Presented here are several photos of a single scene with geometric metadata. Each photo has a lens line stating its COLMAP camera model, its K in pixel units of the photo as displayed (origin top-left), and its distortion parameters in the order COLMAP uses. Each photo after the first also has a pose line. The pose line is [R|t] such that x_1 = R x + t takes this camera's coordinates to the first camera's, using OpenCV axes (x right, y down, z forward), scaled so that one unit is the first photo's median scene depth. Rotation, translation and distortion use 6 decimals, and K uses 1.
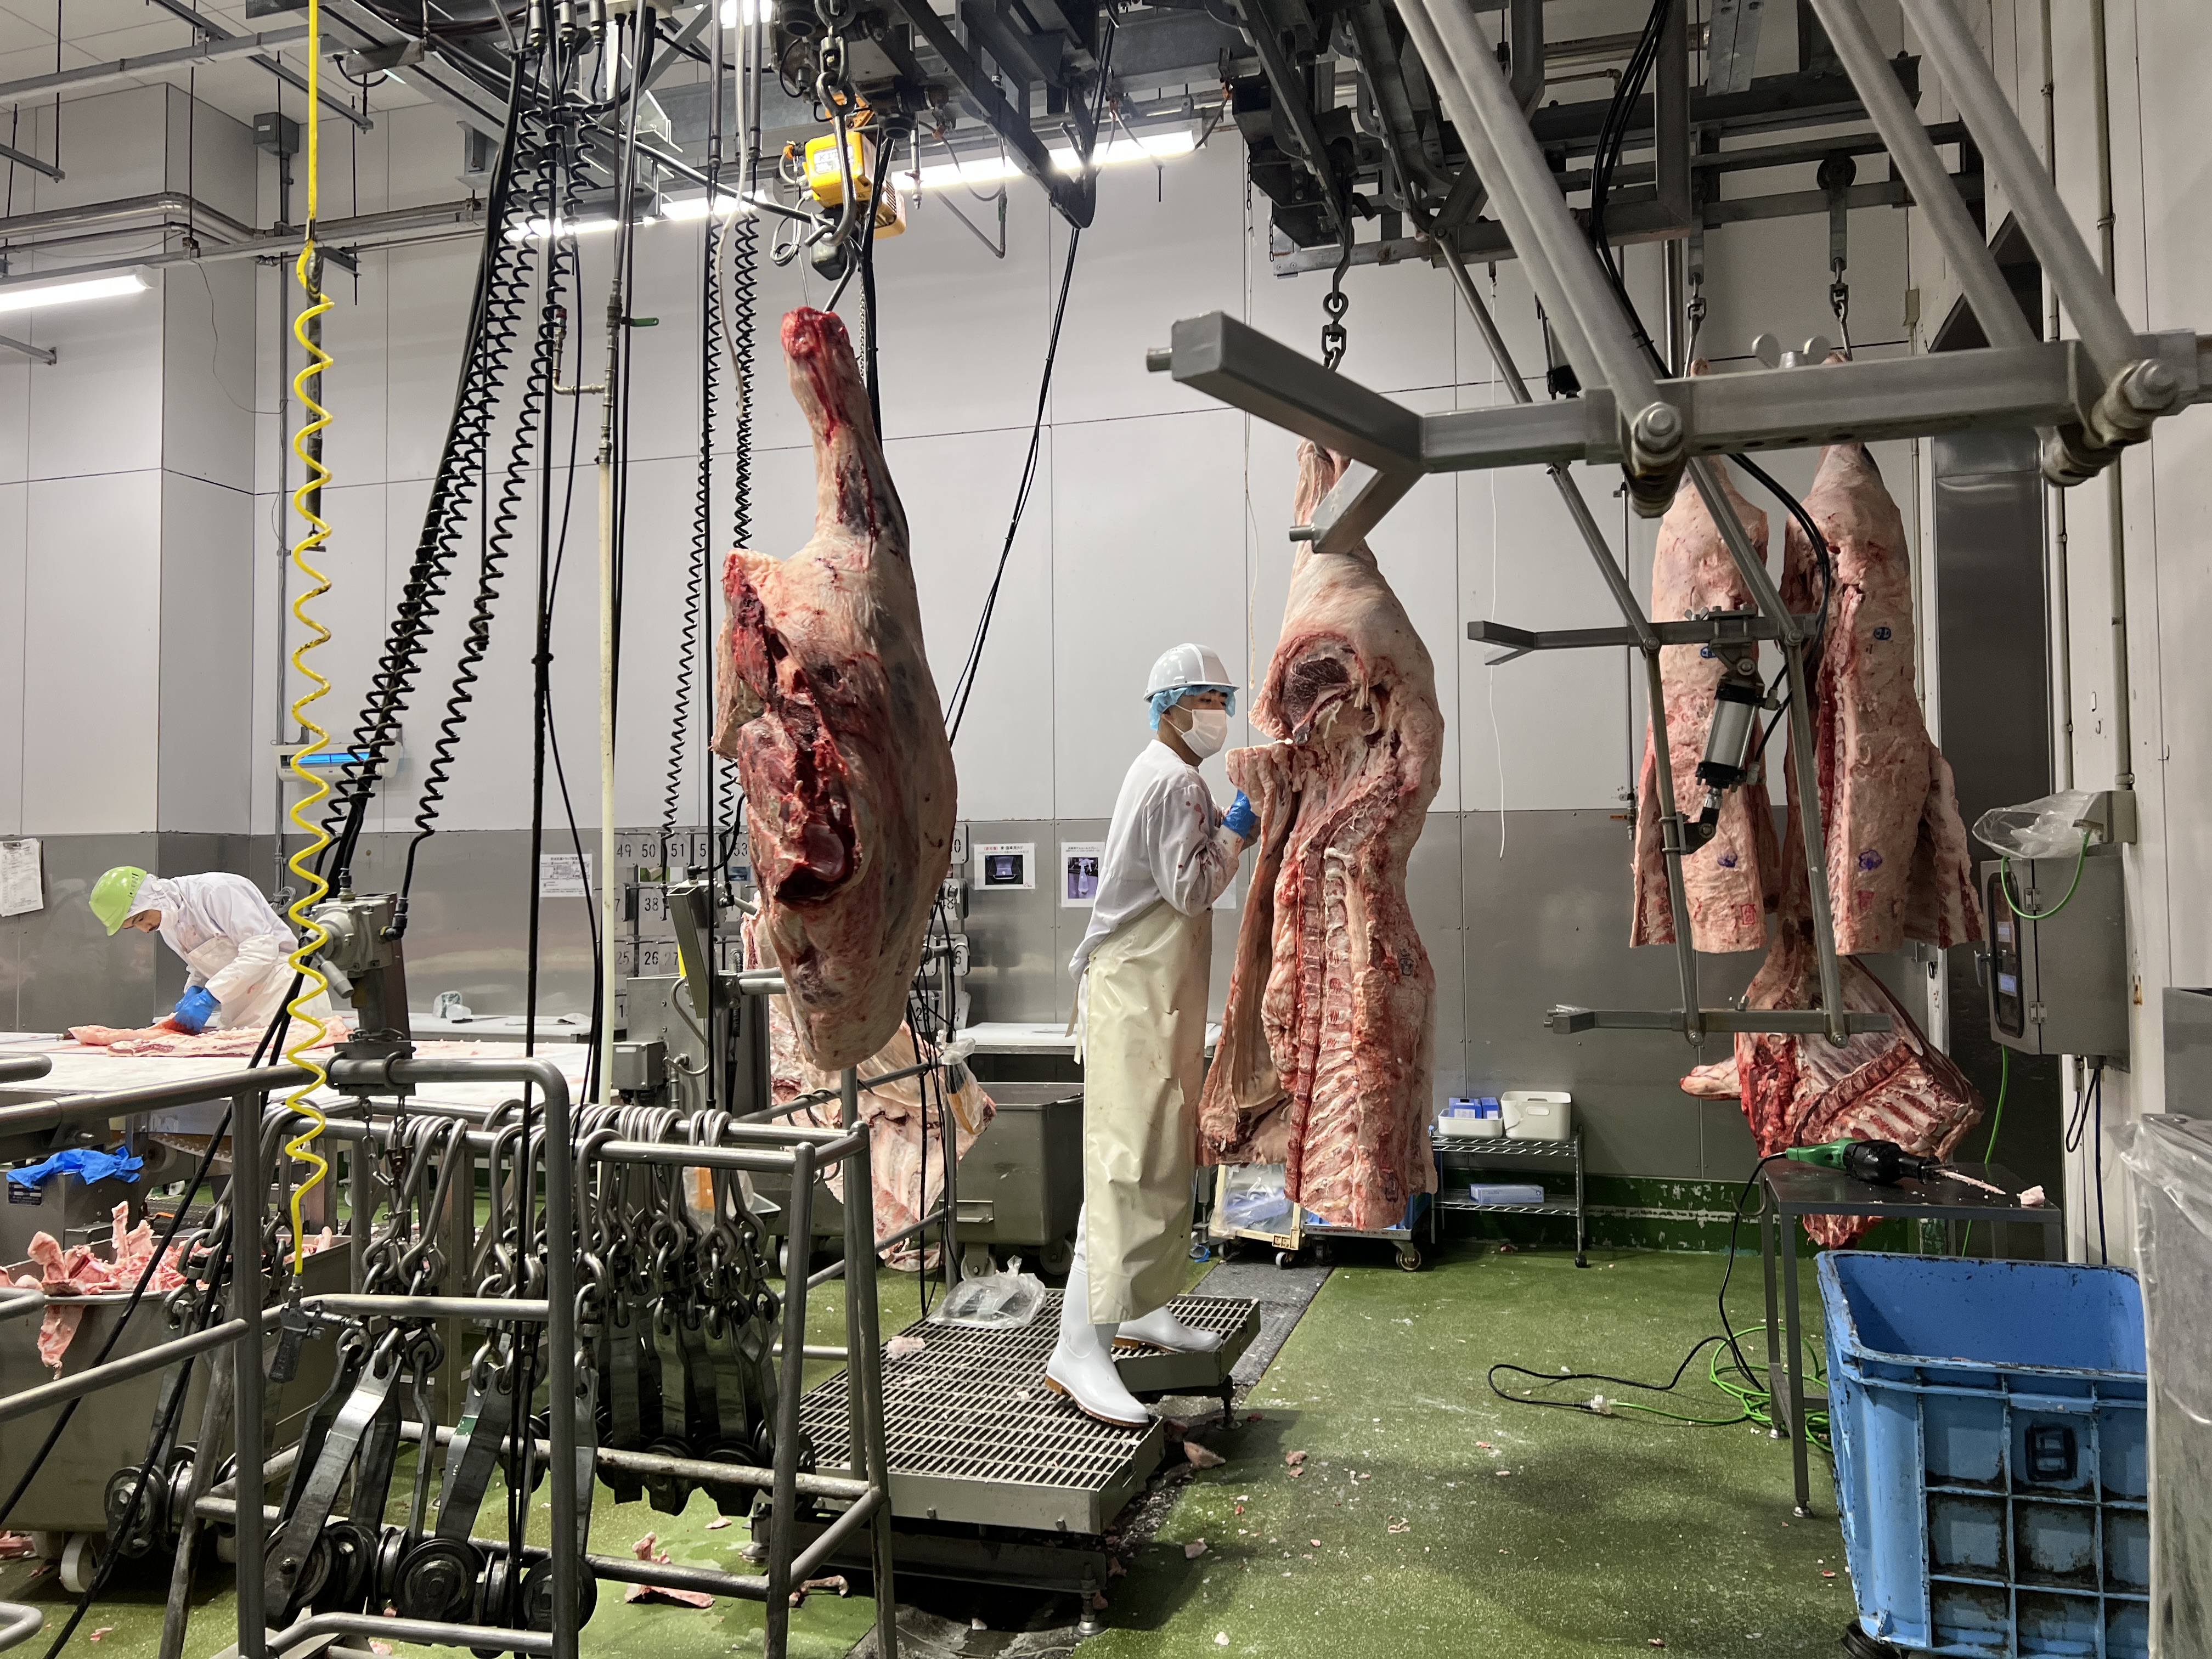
lens RADIAL K [[1654.5, 0, 1110.1], [0, 1654.5, 812.9], [0, 0, 1]] dist [0.013955, -0.004125]
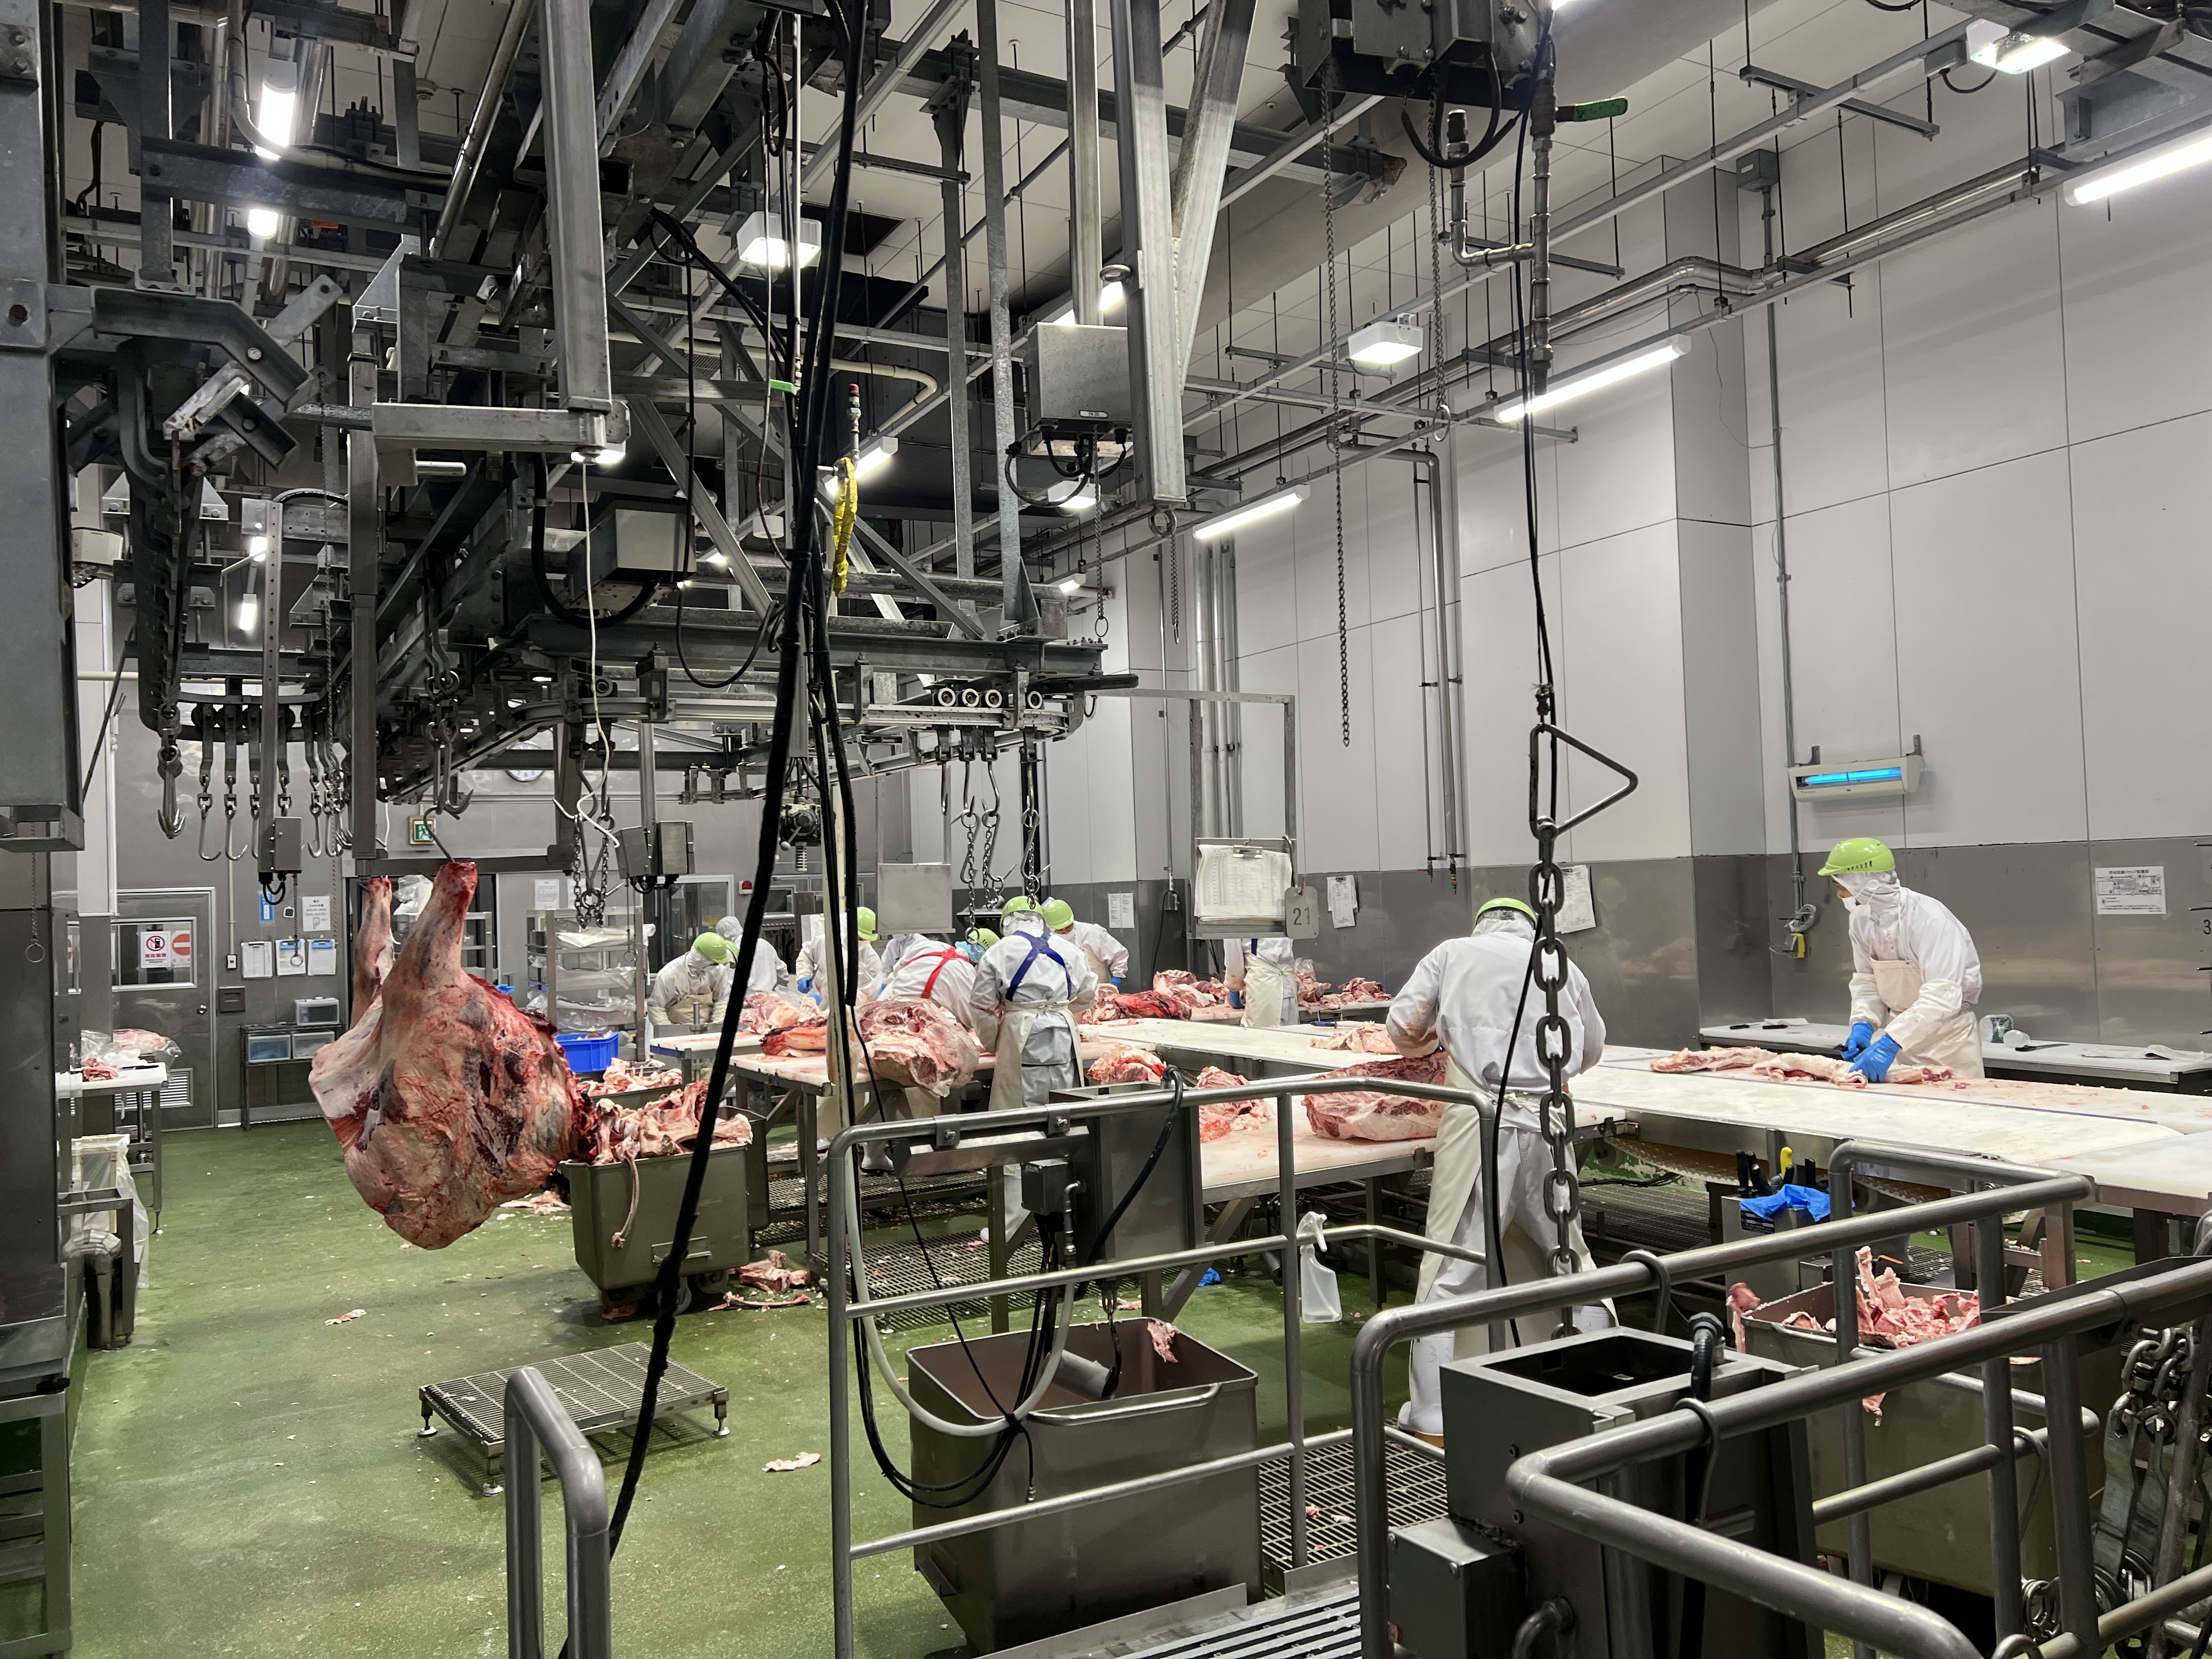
lens RADIAL K [[1654.5, 0, 1104.4], [0, 1654.5, 844.1], [0, 0, 1]] dist [0.013955, -0.004125]
pose [[0.715837, -0.036096, -0.697334, -0.094712], [0.056909, 0.998357, 0.006742, -0.024940], [0.695945, -0.044511, 0.716715, -0.032355]]
